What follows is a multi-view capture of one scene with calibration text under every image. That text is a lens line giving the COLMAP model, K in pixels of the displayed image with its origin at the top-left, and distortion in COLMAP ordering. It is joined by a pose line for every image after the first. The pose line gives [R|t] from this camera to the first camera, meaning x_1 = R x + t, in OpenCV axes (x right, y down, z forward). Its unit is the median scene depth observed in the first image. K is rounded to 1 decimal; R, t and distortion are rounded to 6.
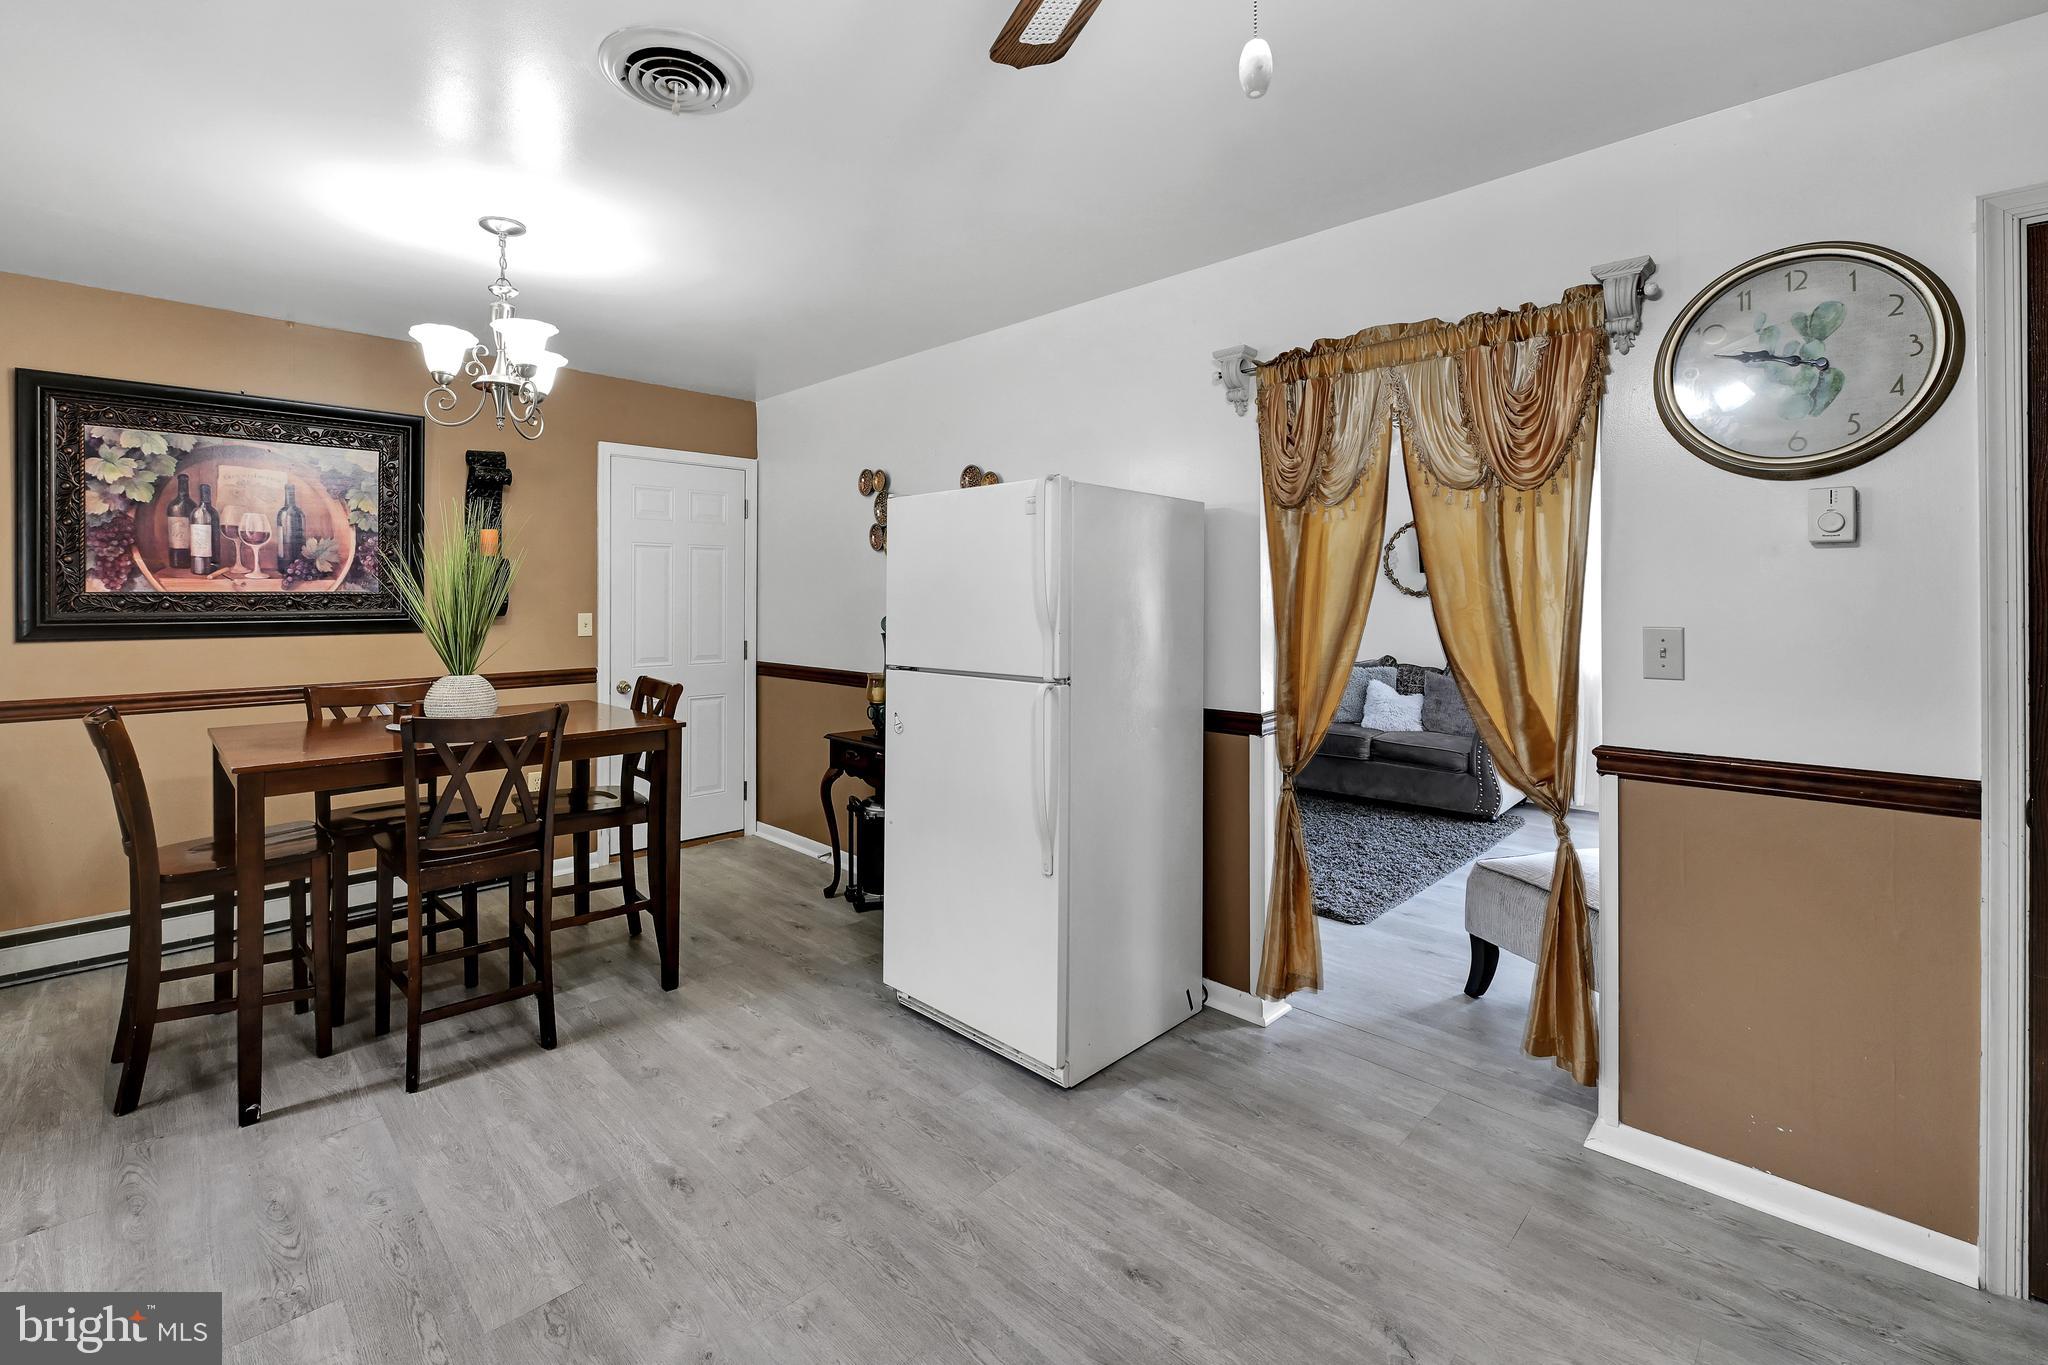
lens RADIAL K [[912.1, 0, 959.0], [0, 912.1, 593.2], [0, 0, 1]] dist [0.003385, -0.000562]
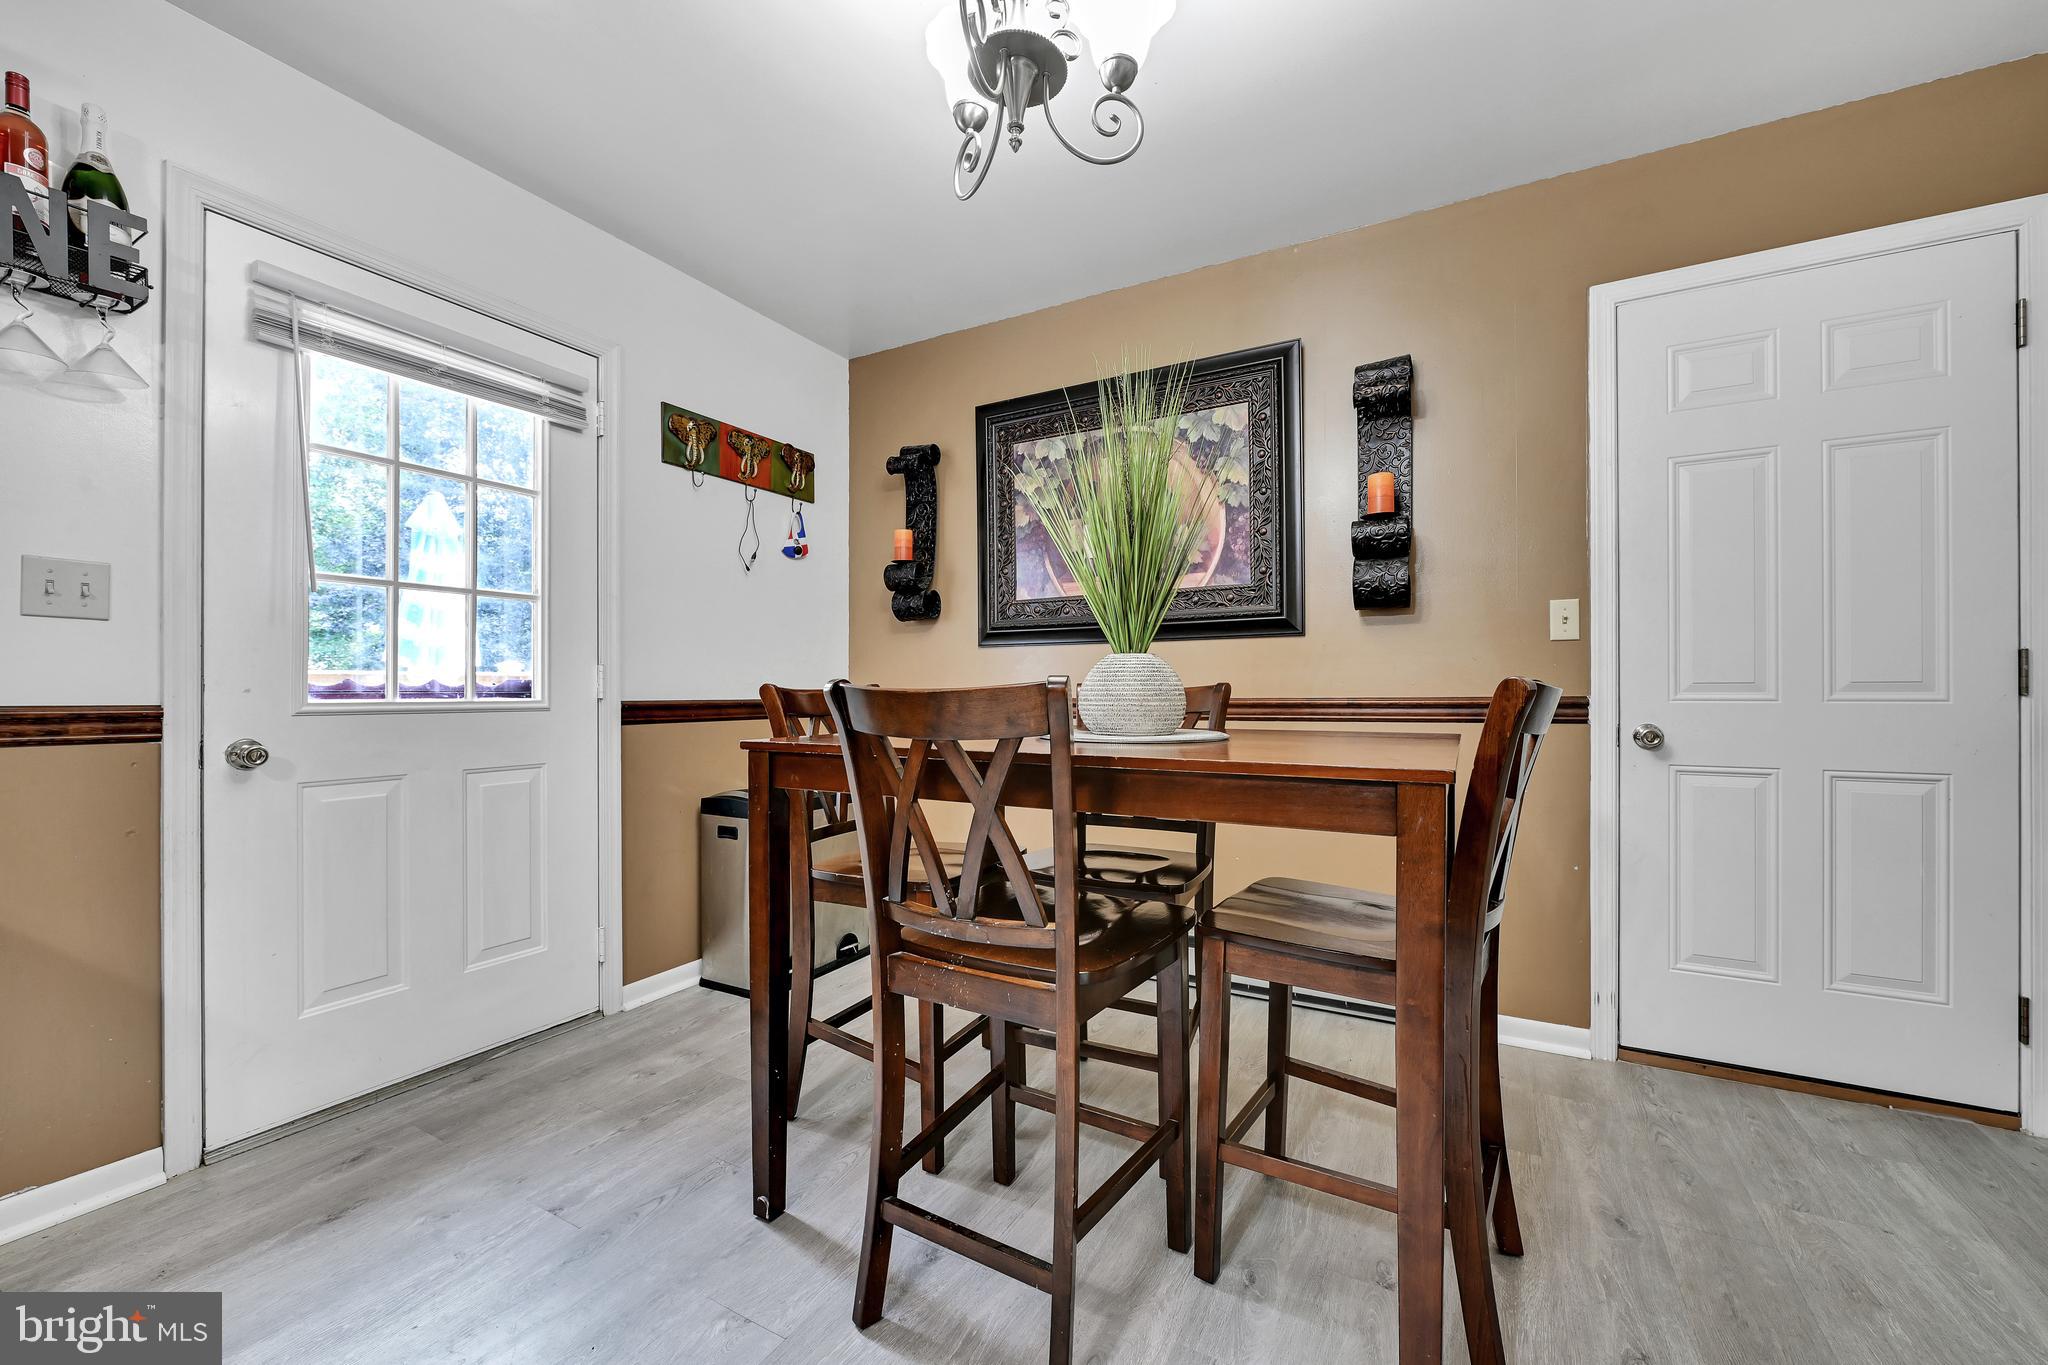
lens RADIAL K [[801.9, 0, 1024.0], [0, 801.9, 684.2], [0, 0, 1]] dist [-0.003014, -0.001292]
pose [[0.314132, -0.007936, -0.949346, -0.057992], [0.004366, 0.999967, -0.006914, 0.100738], [0.949369, -0.001973, 0.314156, 0.690727]]
